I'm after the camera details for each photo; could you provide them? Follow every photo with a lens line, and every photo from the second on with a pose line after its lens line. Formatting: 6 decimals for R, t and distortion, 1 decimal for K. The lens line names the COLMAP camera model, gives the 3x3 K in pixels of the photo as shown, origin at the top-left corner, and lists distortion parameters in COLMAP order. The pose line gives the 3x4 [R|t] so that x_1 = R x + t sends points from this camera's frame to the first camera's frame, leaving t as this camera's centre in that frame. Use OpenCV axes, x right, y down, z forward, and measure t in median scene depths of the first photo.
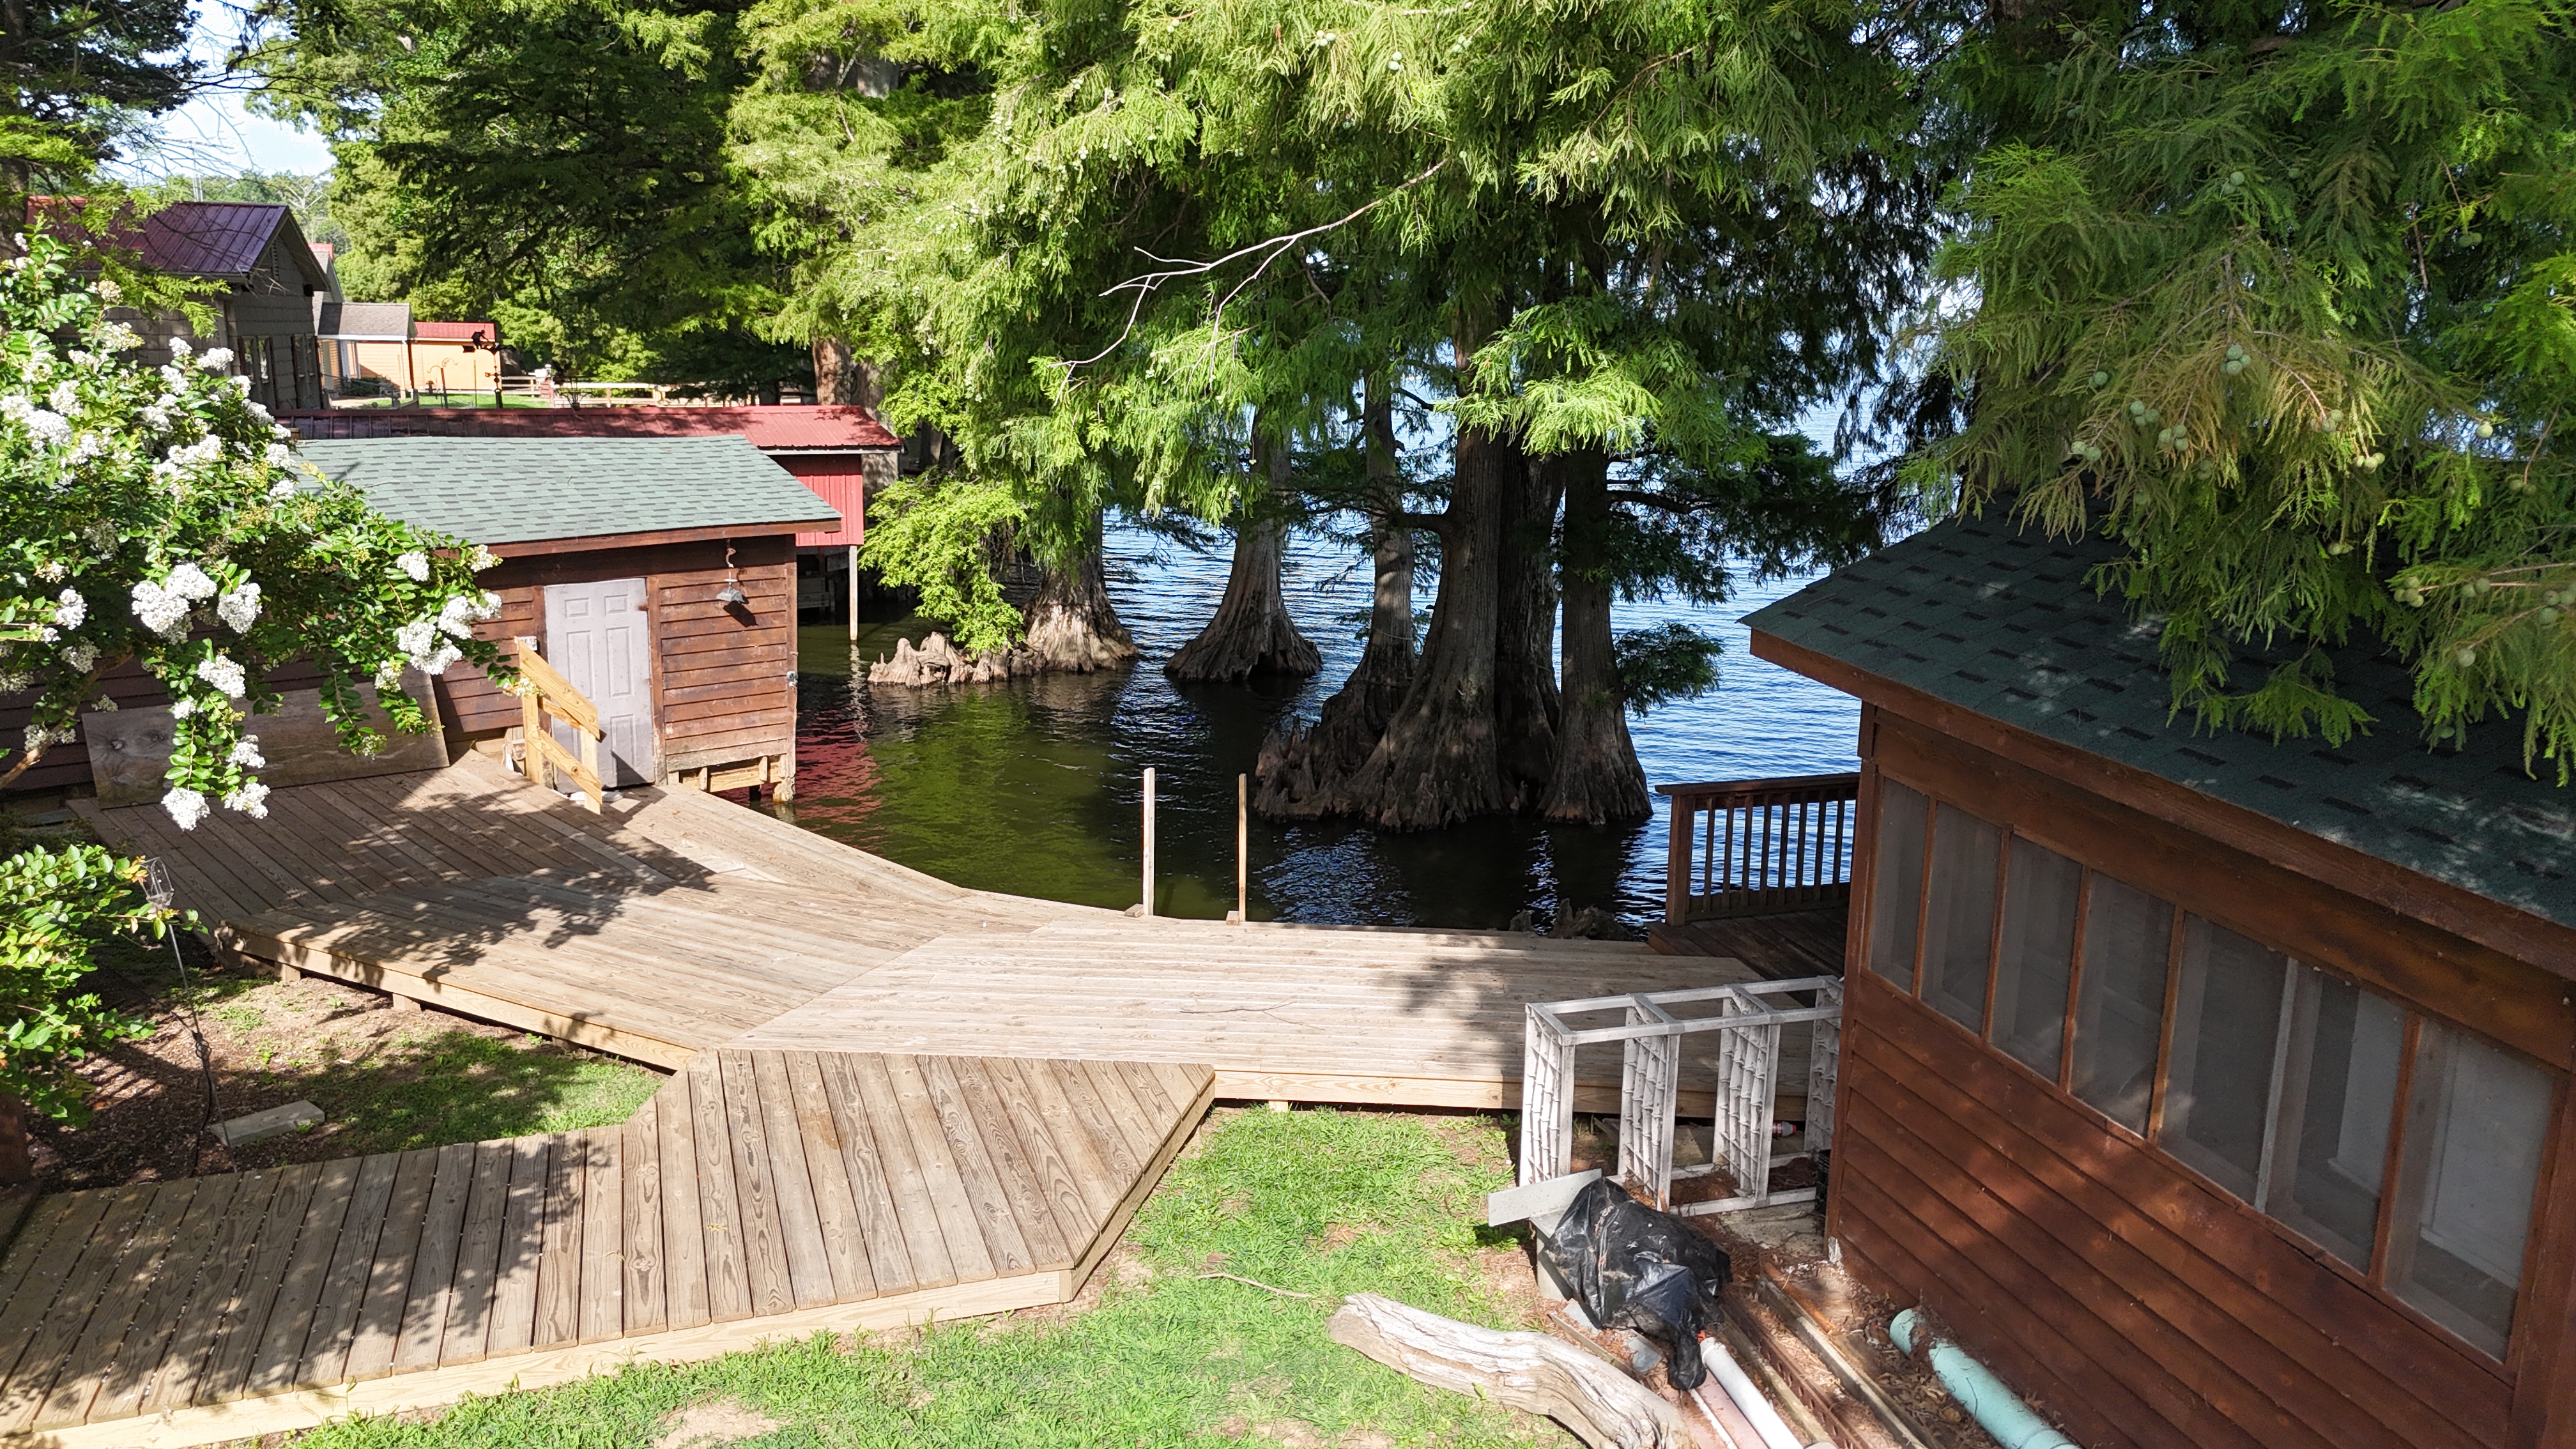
lens RADIAL K [[1923.6, 0, 1284.7], [0, 1923.6, 683.0], [0, 0, 1]] dist [0.078363, -0.069652]
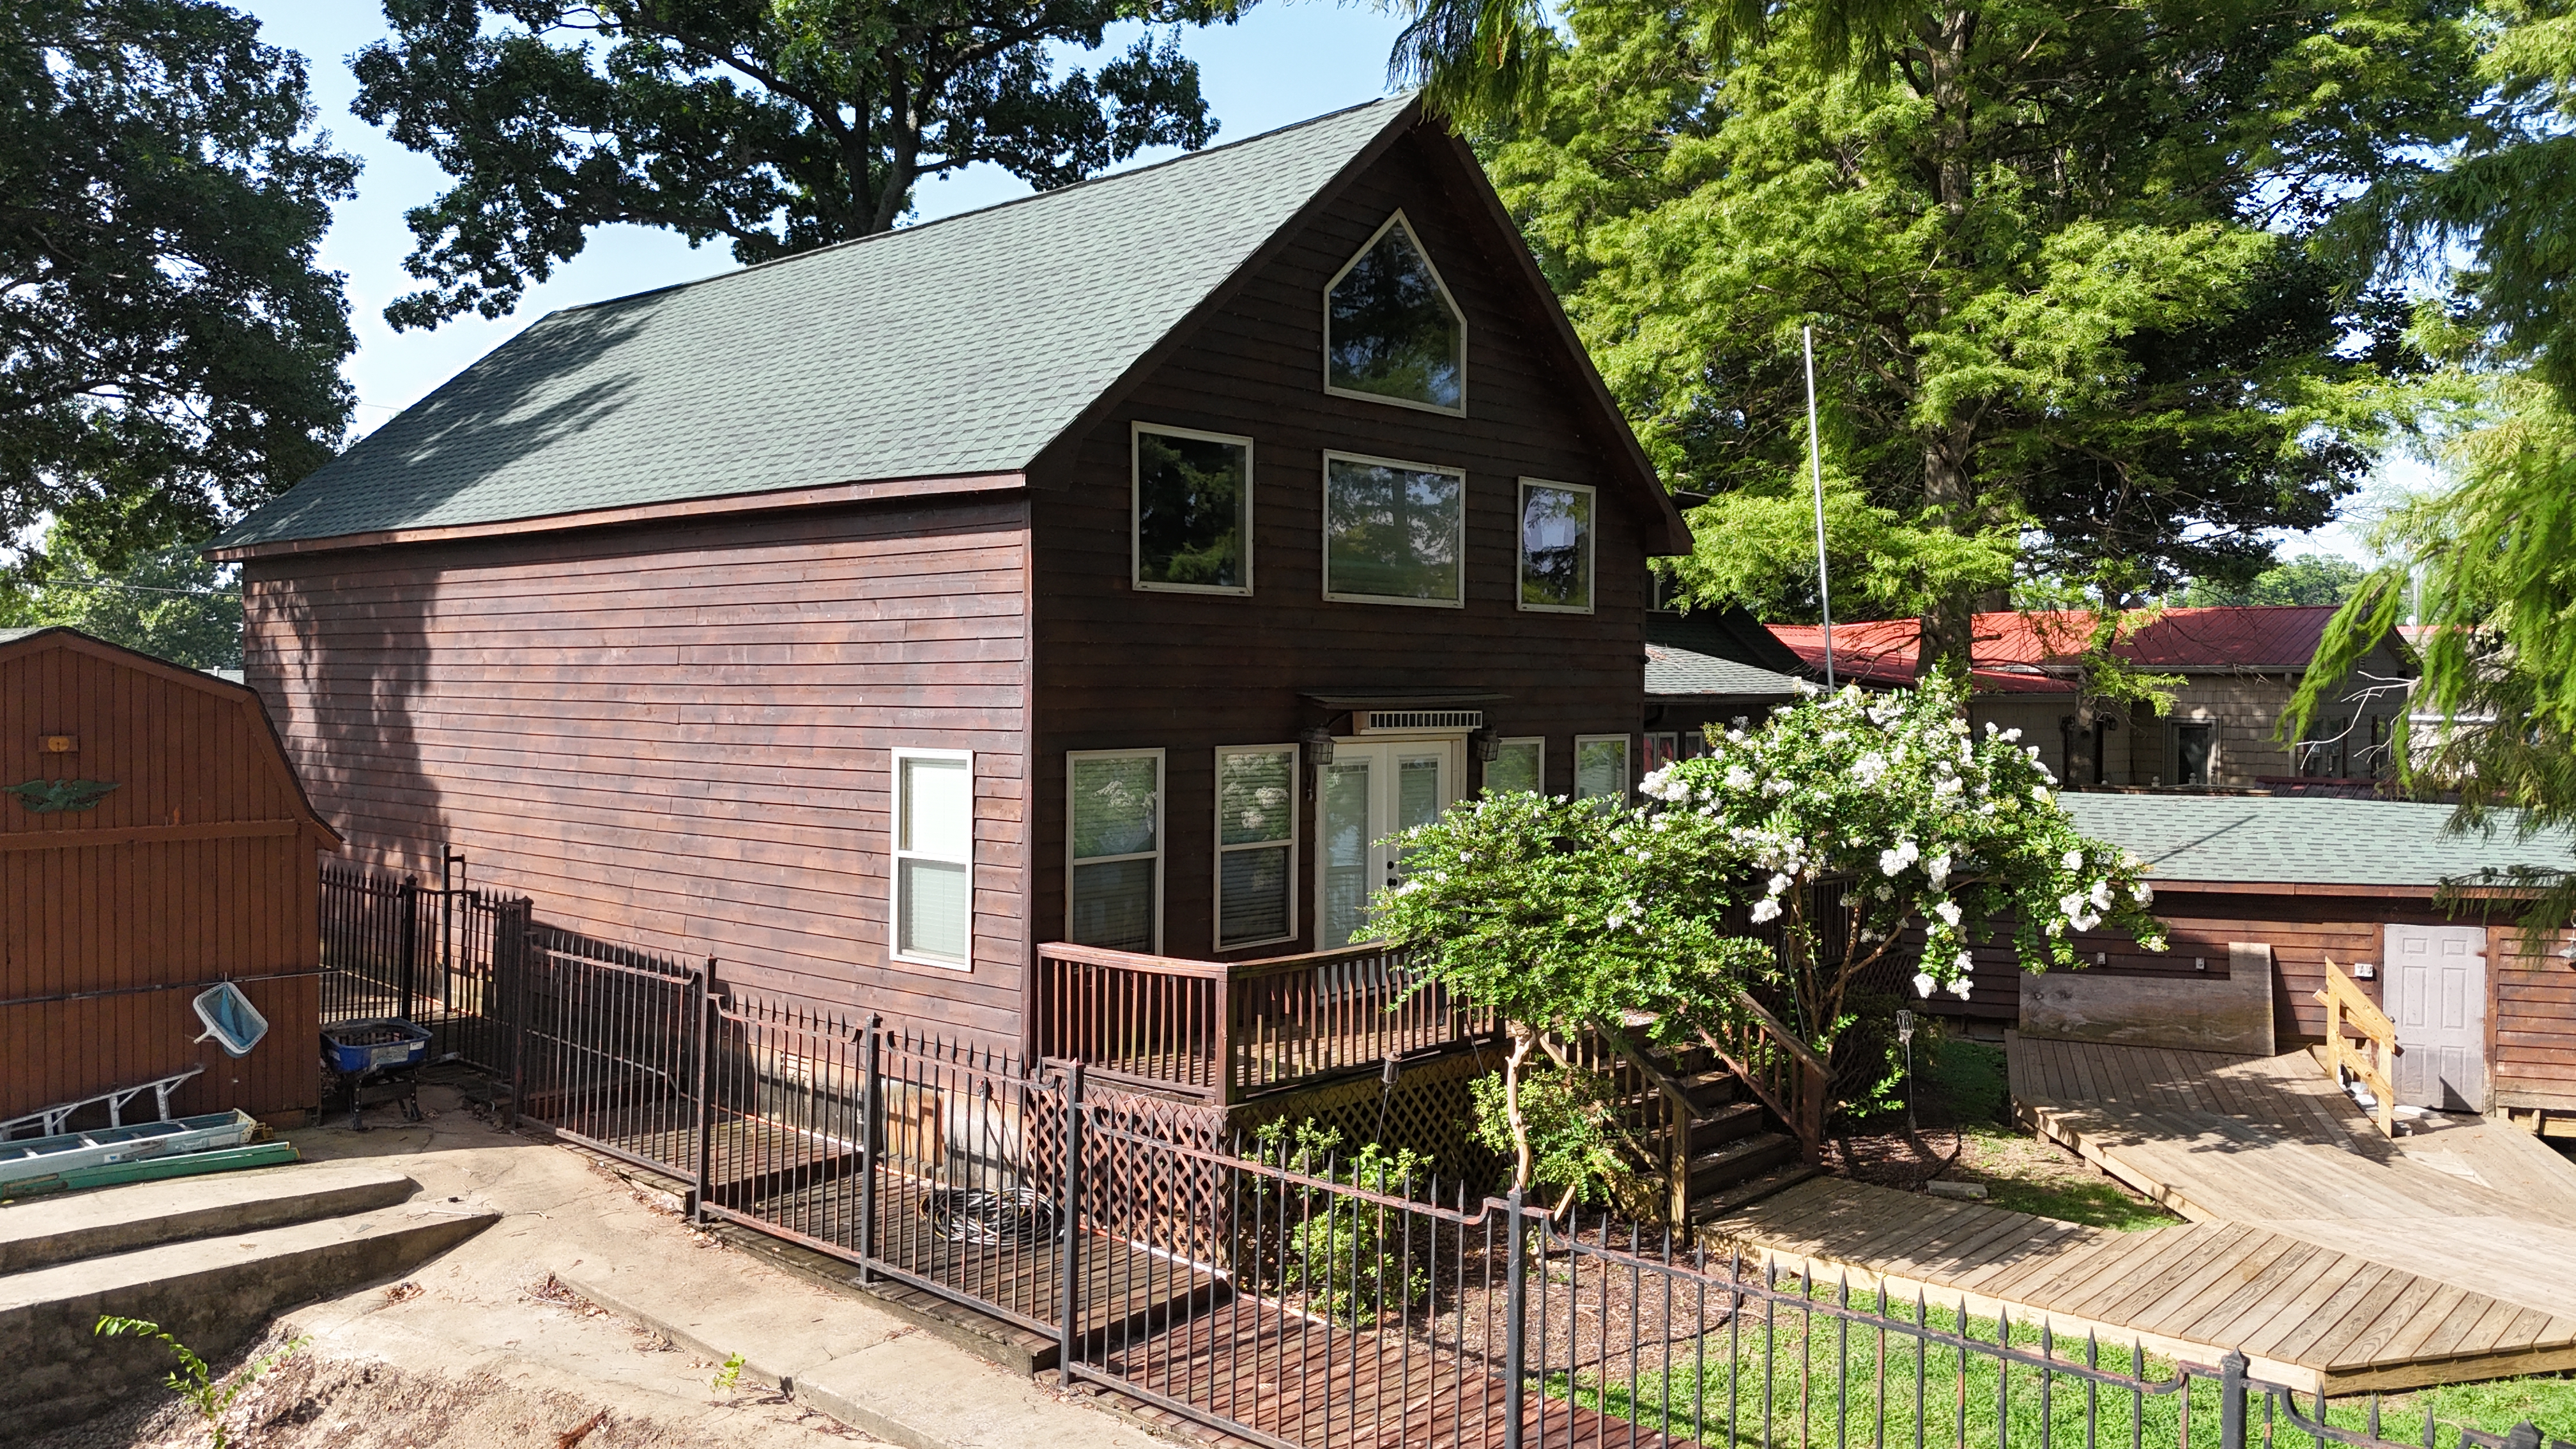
lens RADIAL K [[1923.6, 0, 1284.7], [0, 1923.6, 683.0], [0, 0, 1]] dist [0.078363, -0.069652]
pose [[0.497836, -0.007933, -0.867235, 0.507016], [-0.157252, 0.982558, -0.099258, 0.046995], [0.852896, 0.185789, 0.487905, -0.291595]]
